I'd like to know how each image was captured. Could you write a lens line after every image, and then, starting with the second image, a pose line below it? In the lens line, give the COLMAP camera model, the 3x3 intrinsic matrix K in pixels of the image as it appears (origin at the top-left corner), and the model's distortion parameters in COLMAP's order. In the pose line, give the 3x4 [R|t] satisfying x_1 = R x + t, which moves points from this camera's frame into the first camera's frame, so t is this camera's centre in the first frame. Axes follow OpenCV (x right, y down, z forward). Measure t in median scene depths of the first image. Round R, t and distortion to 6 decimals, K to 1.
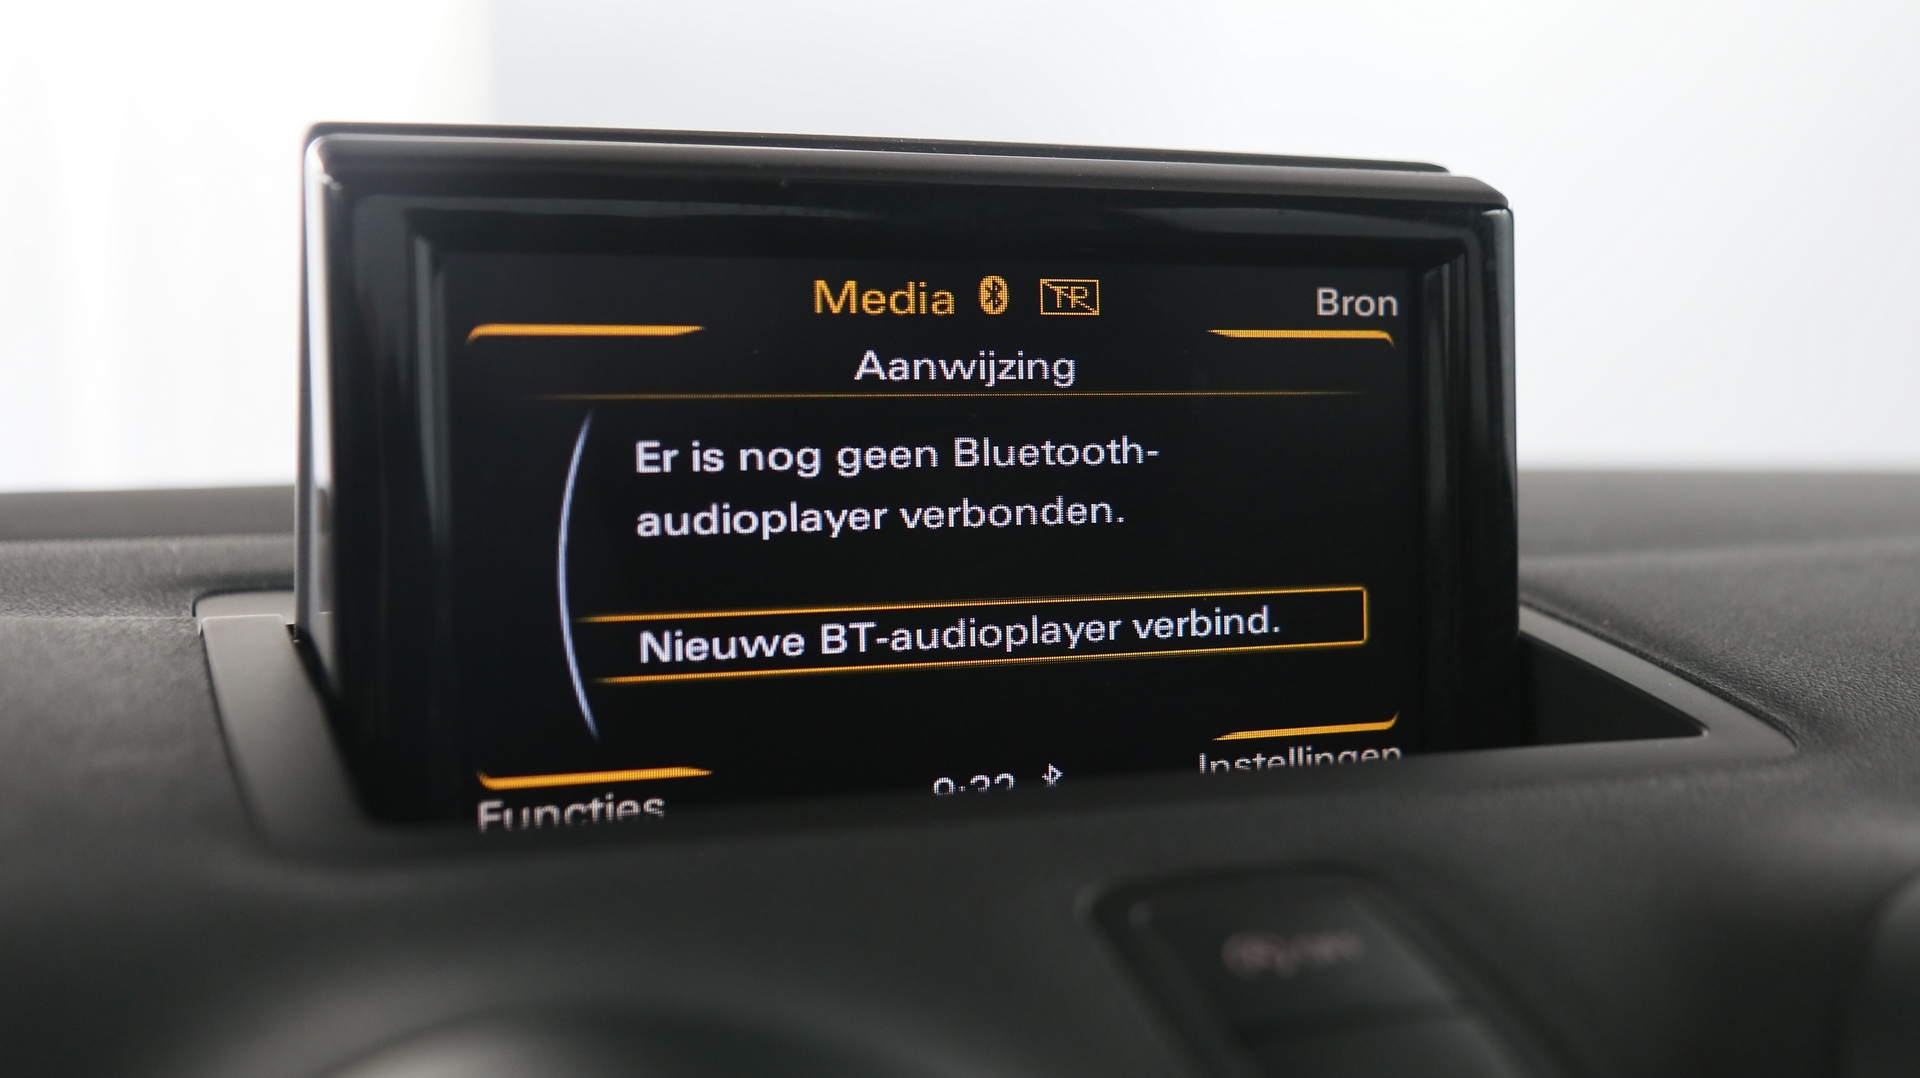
lens RADIAL K [[2533.9, 0, 960.0], [0, 2533.9, 539.0], [0, 0, 1]] dist [-0.007223, -0.034150]
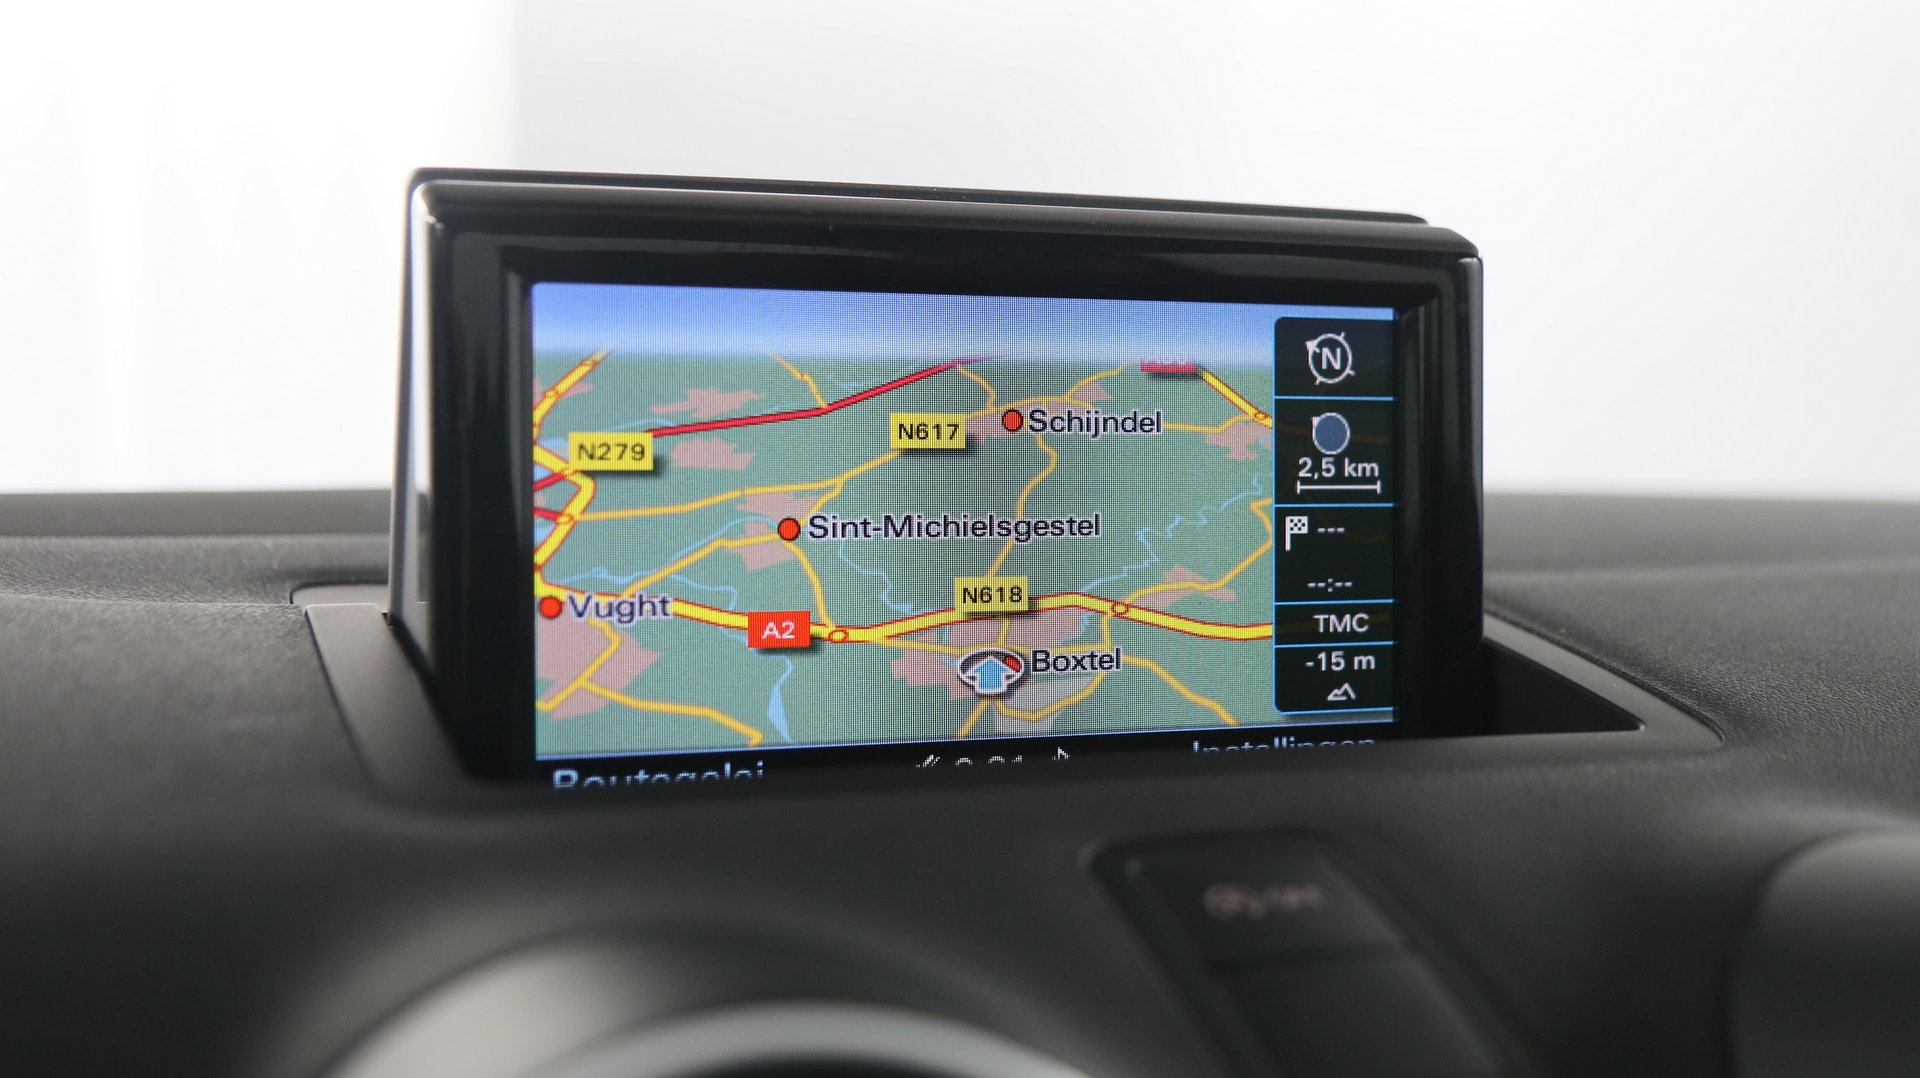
lens RADIAL K [[2530.7, 0, 975.8], [0, 2530.7, 528.3], [0, 0, 1]] dist [-0.002047, -0.034367]
pose [[0.999884, 0.015183, -0.000759, -0.001946], [-0.015191, 0.999812, -0.012026, 0.005806], [0.000576, 0.012036, 0.999927, -0.118517]]
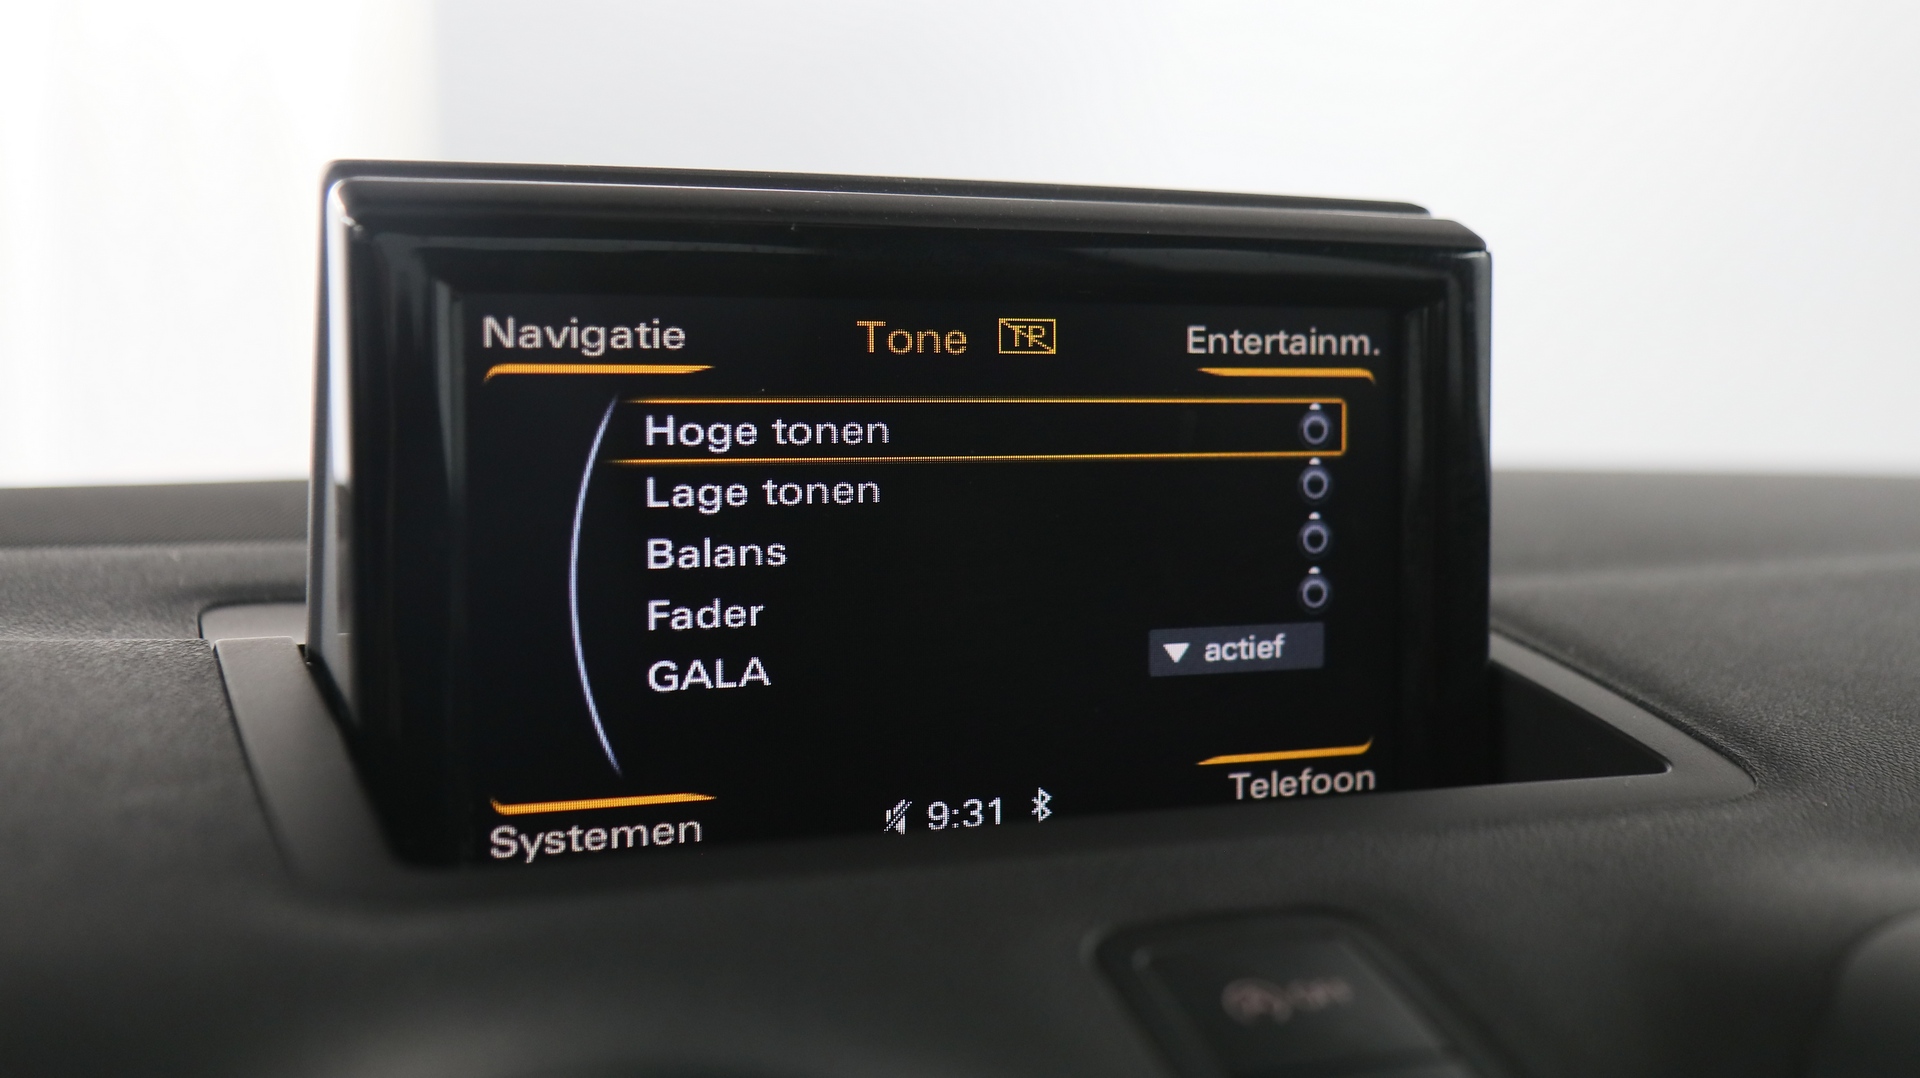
lens RADIAL K [[2519.1, 0, 986.0], [0, 2519.1, 549.4], [0, 0, 1]] dist [-0.005079, 0.002030]
pose [[0.999312, 0.013218, 0.034653, -0.023240], [-0.014099, 0.999581, 0.025288, -0.034138], [-0.034304, -0.025759, 0.999079, -0.024630]]
